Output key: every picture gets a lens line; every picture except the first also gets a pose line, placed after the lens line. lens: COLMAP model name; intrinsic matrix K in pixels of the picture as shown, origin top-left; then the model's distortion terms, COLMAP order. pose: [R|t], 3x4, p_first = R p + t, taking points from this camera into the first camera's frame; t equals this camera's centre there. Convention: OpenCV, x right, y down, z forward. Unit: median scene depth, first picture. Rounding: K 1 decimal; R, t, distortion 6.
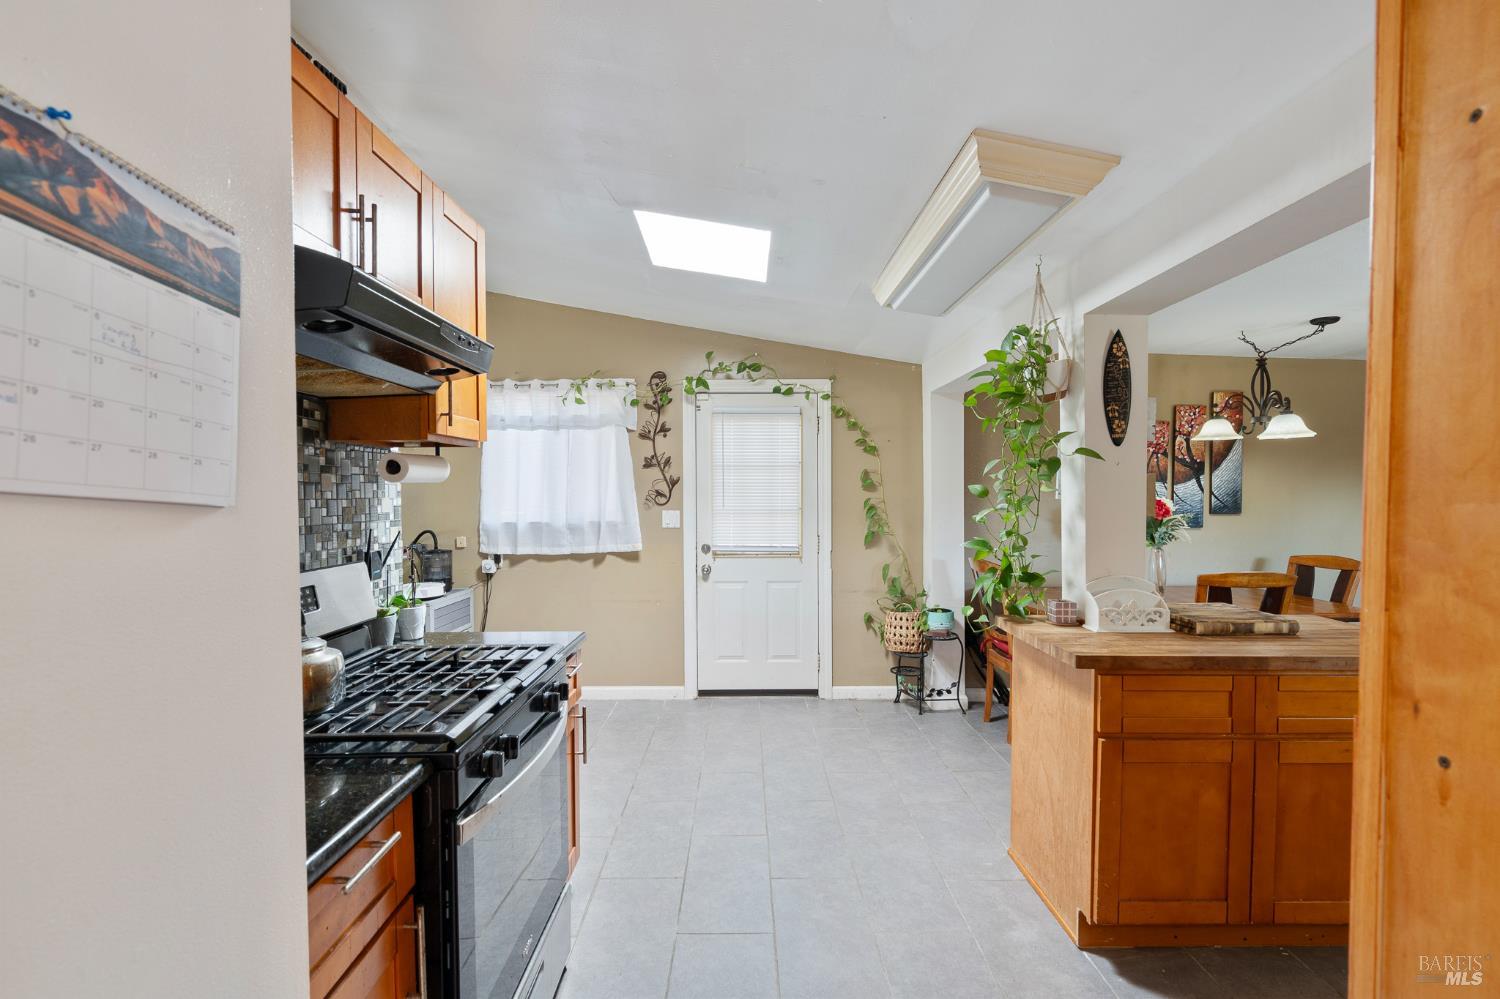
lens RADIAL K [[678.2, 0, 748.6], [0, 678.2, 502.2], [0, 0, 1]] dist [-0.004107, 0.003214]
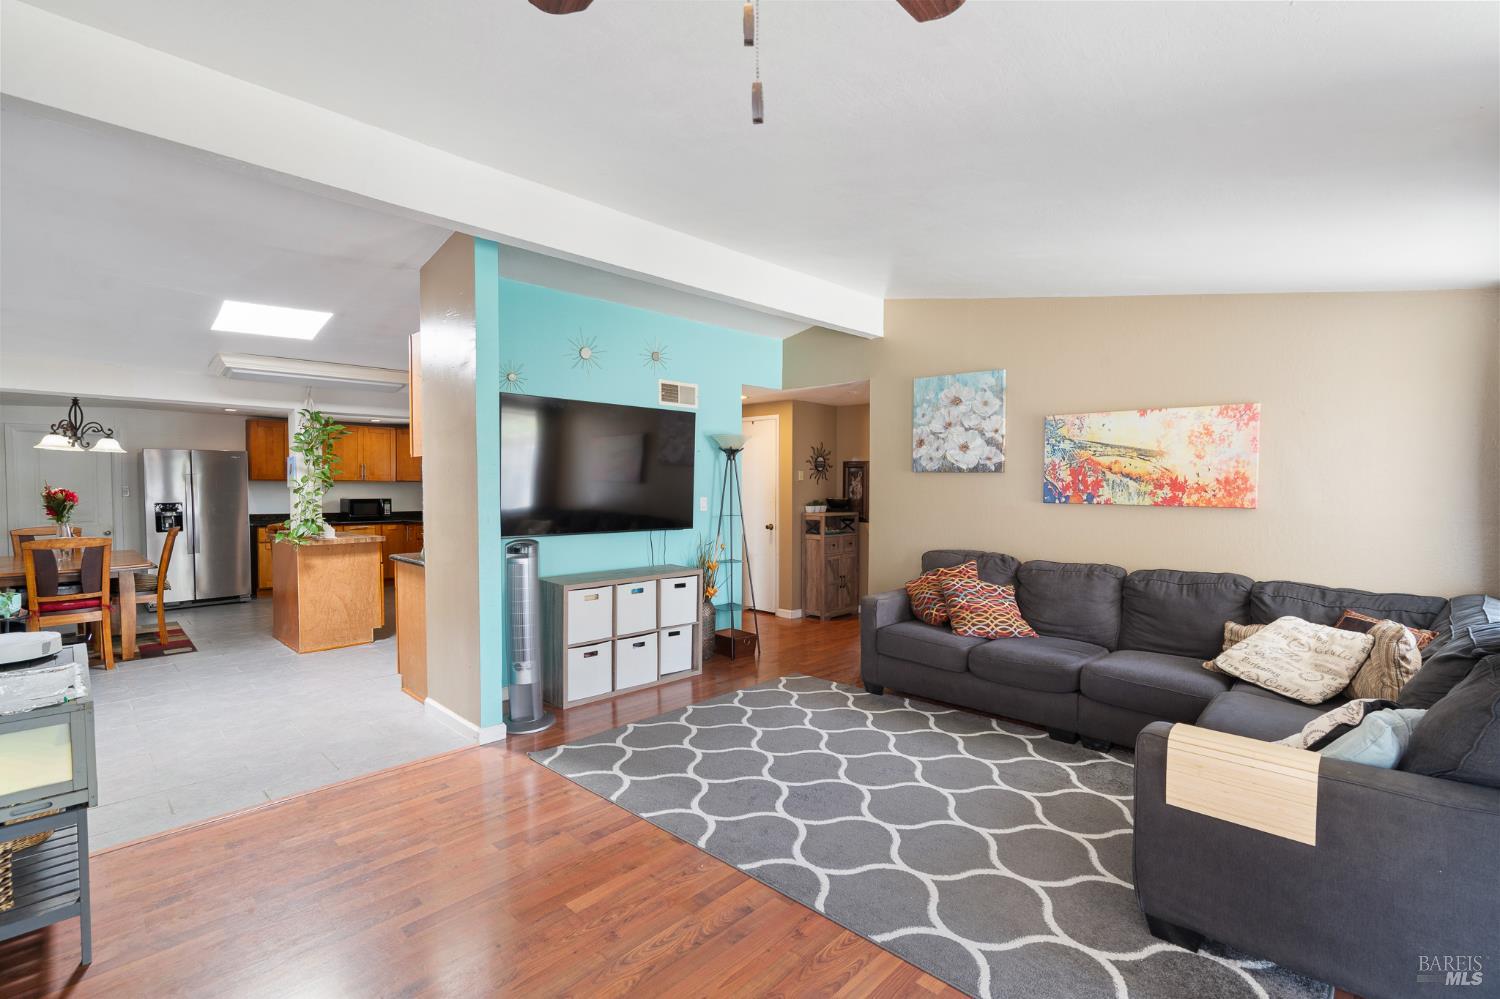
lens RADIAL K [[678.2, 0, 754.5], [0, 678.2, 500.5], [0, 0, 1]] dist [-0.004107, 0.003214]
pose [[-0.708971, -0.012967, 0.705119, -1.738079], [0.017898, 0.999178, 0.036370, -0.009593], [-0.705011, 0.038405, -0.708156, 1.198229]]
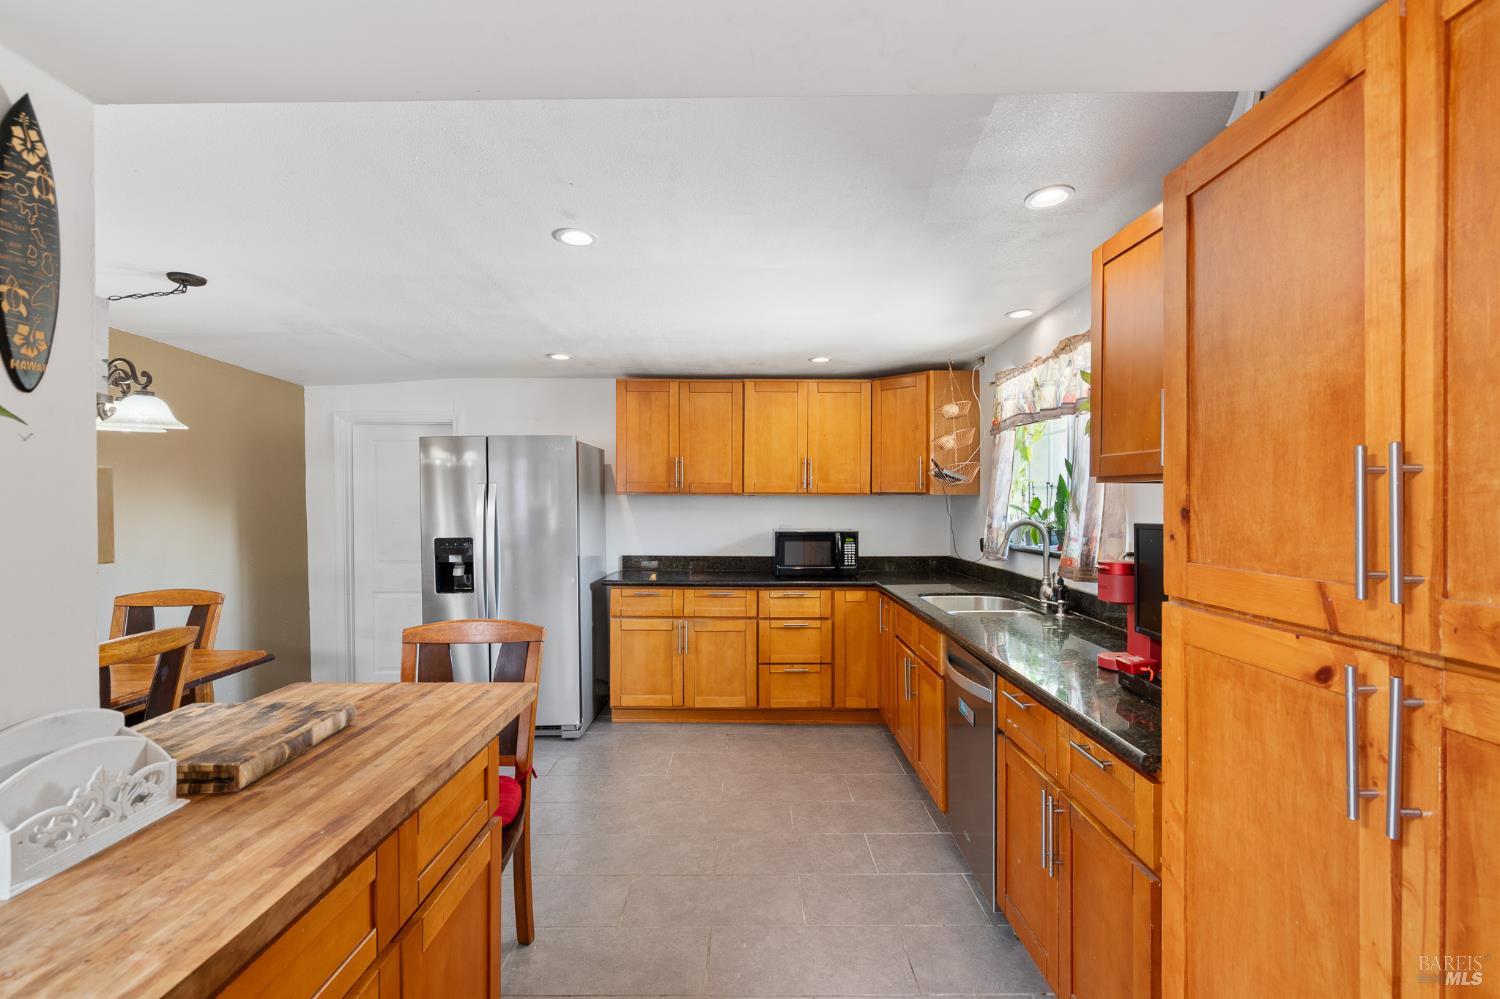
lens RADIAL K [[678.2, 0, 755.1], [0, 678.2, 503.0], [0, 0, 1]] dist [-0.004107, 0.003214]
pose [[0.001902, -0.003461, 0.999992, 0.110117], [0.026372, 0.999646, 0.003410, -0.006129], [-0.999650, 0.026366, 0.001993, 0.419923]]
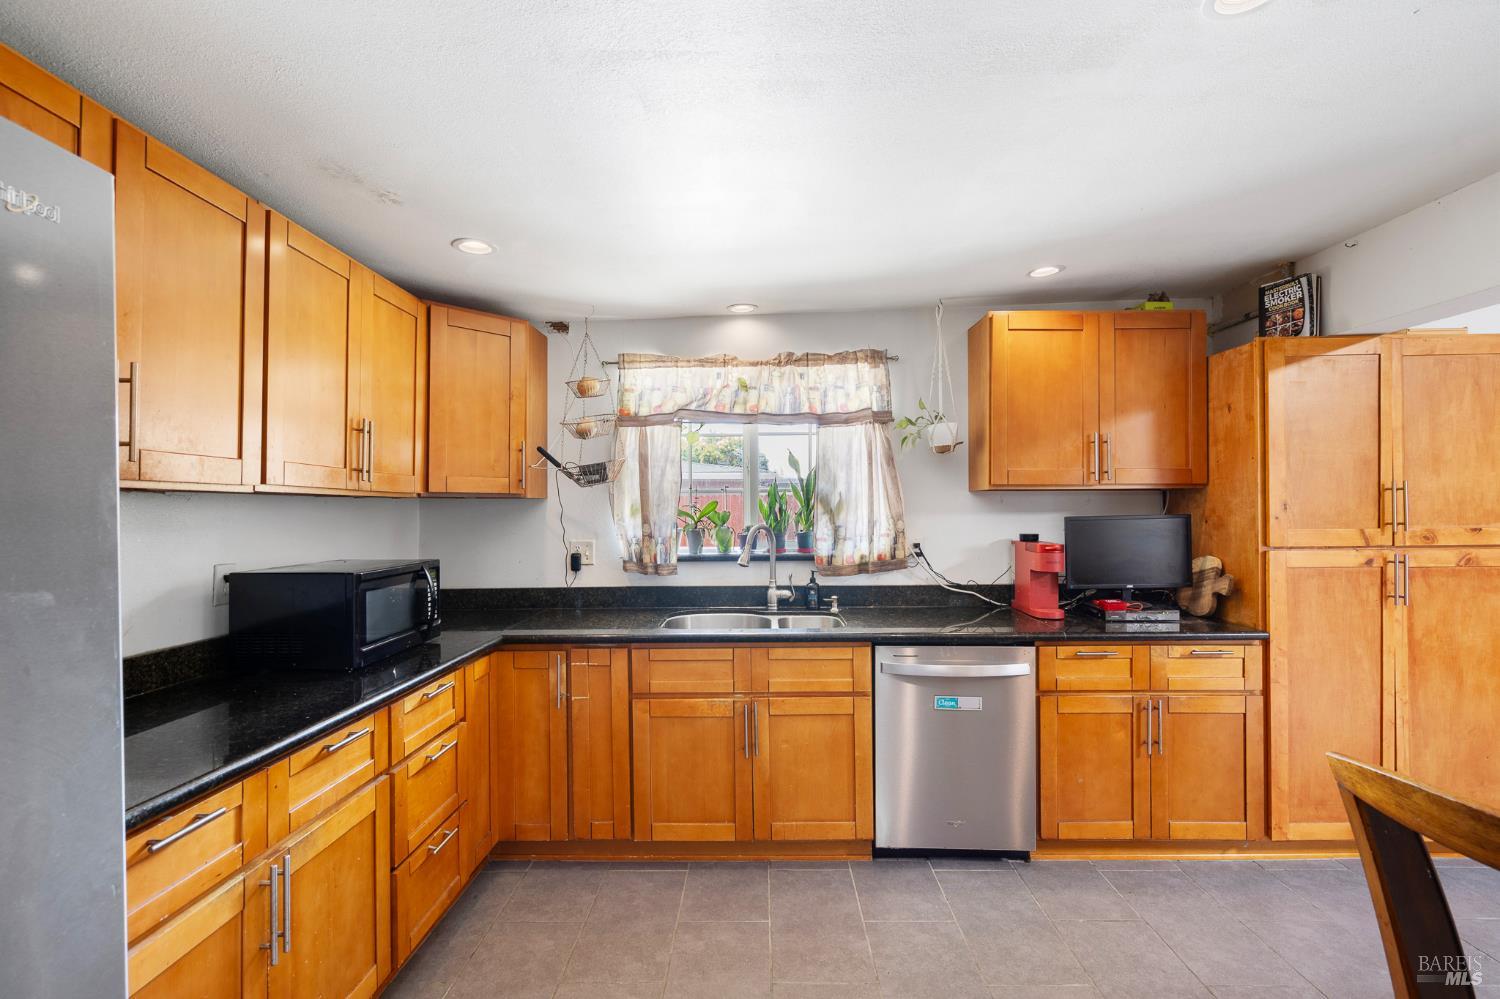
lens RADIAL K [[678.2, 0, 752.3], [0, 678.2, 504.0], [0, 0, 1]] dist [-0.004107, 0.003214]
pose [[-0.999598, 0.007120, 0.027450, 1.097815], [0.007604, 0.999817, 0.017580, -0.013849], [-0.027319, 0.017782, -0.999469, 0.995665]]
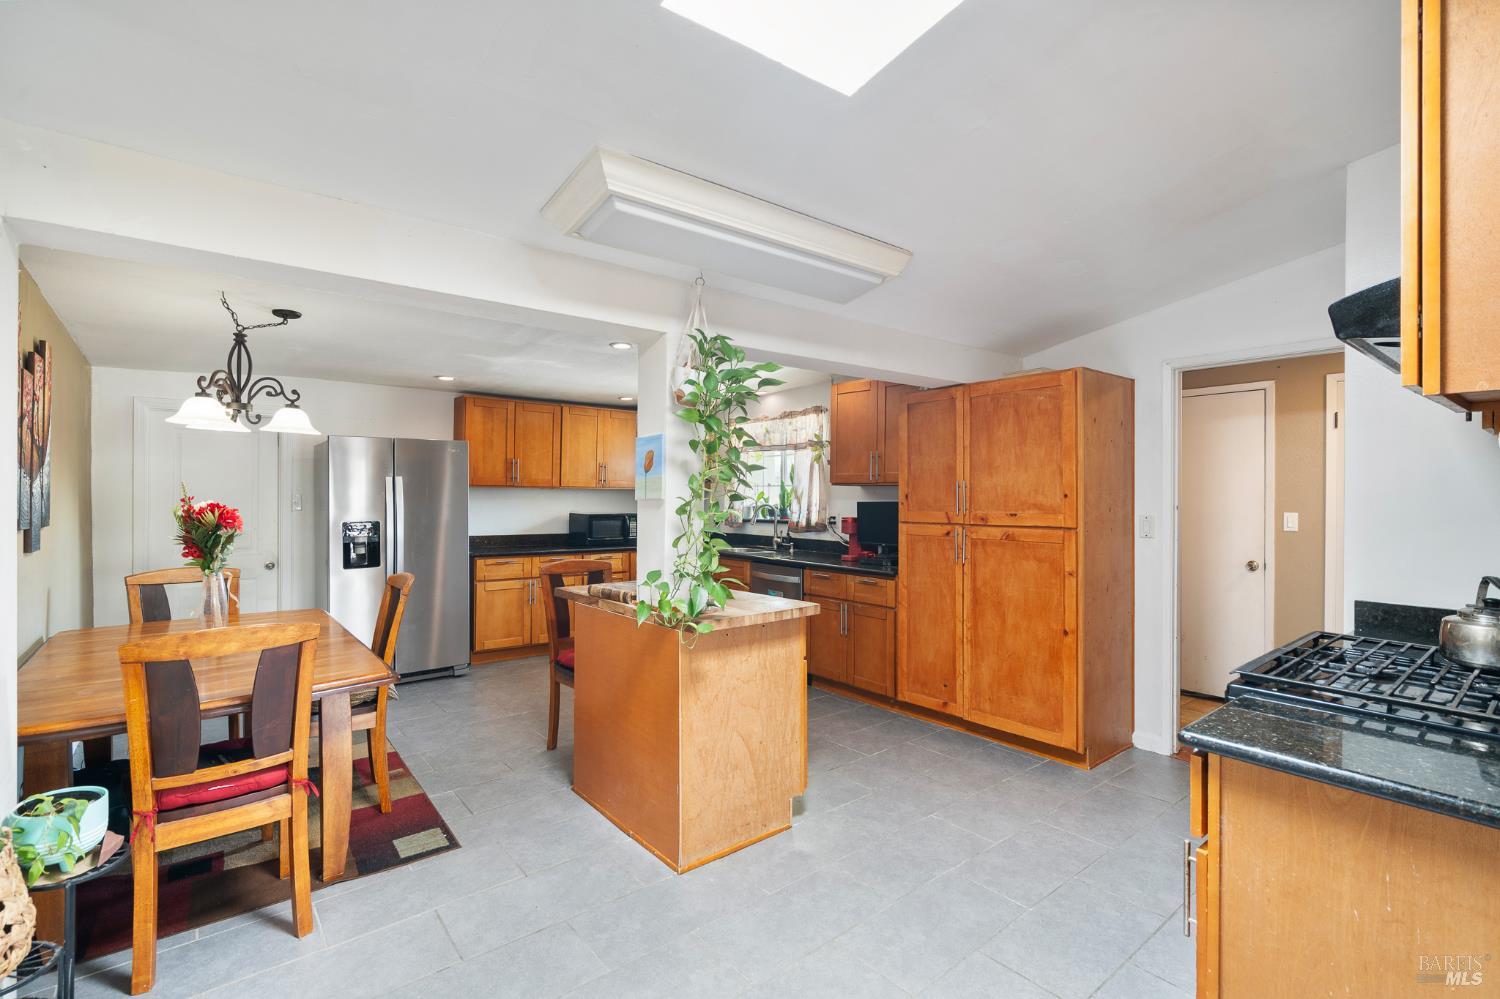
lens RADIAL K [[678.2, 0, 758.9], [0, 678.2, 489.4], [0, 0, 1]] dist [-0.004107, 0.003214]
pose [[-0.624871, 0.004226, 0.780717, -0.348177], [0.015434, 0.999857, 0.006941, -0.019745], [-0.780575, 0.016387, -0.624847, 1.214734]]
